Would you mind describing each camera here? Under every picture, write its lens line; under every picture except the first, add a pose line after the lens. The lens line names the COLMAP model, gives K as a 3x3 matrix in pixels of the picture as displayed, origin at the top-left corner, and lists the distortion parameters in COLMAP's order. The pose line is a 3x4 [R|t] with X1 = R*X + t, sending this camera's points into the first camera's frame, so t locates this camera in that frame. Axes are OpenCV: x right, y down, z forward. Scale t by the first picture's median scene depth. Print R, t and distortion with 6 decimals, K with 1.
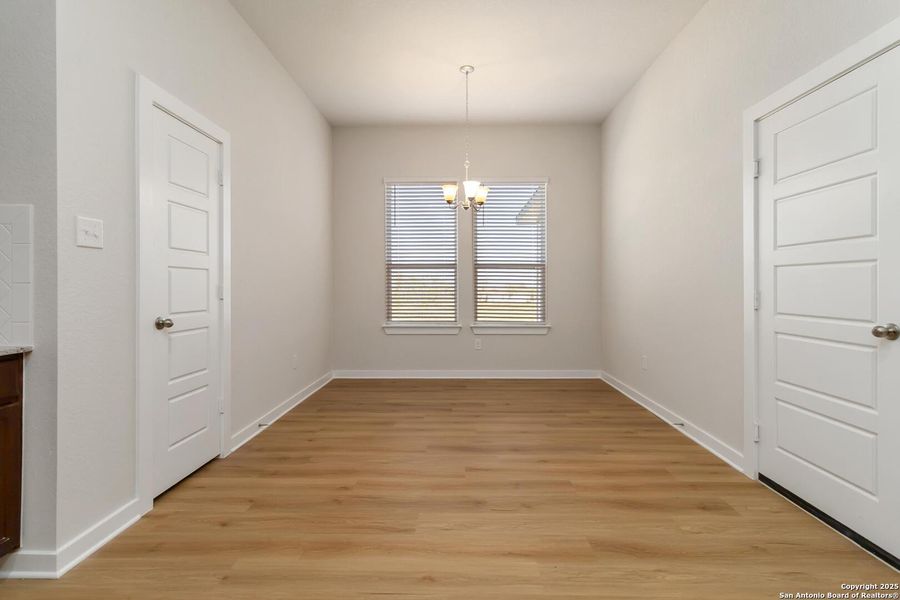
lens RADIAL K [[425.9, 0, 454.1], [0, 425.9, 283.1], [0, 0, 1]] dist [0.000338, 0.000340]
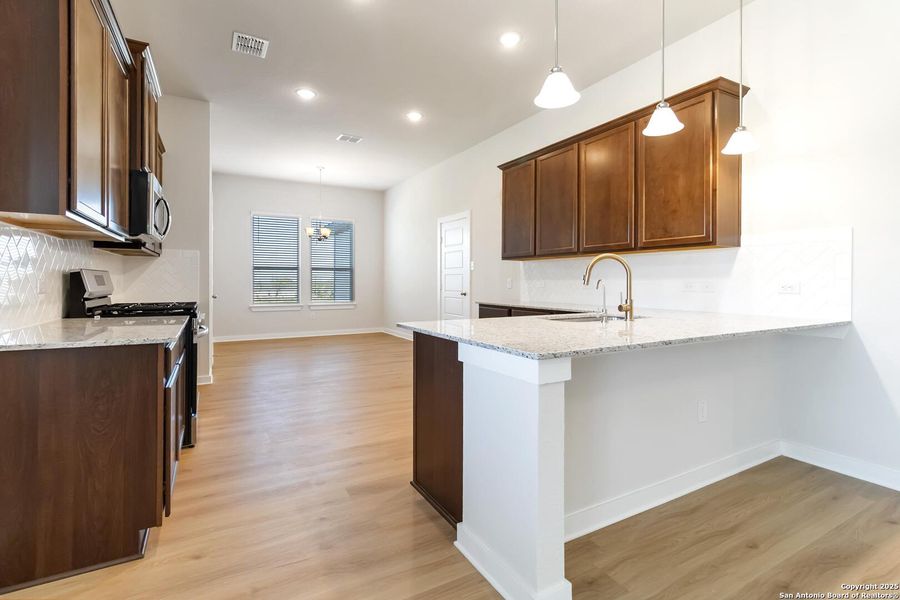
lens RADIAL K [[425.9, 0, 454.1], [0, 425.9, 283.1], [0, 0, 1]] dist [0.000338, 0.000340]
pose [[0.862326, 0.002614, 0.506347, -0.681339], [-0.008619, 0.999918, 0.009516, -0.010241], [-0.506280, -0.012571, 0.862277, -1.561755]]
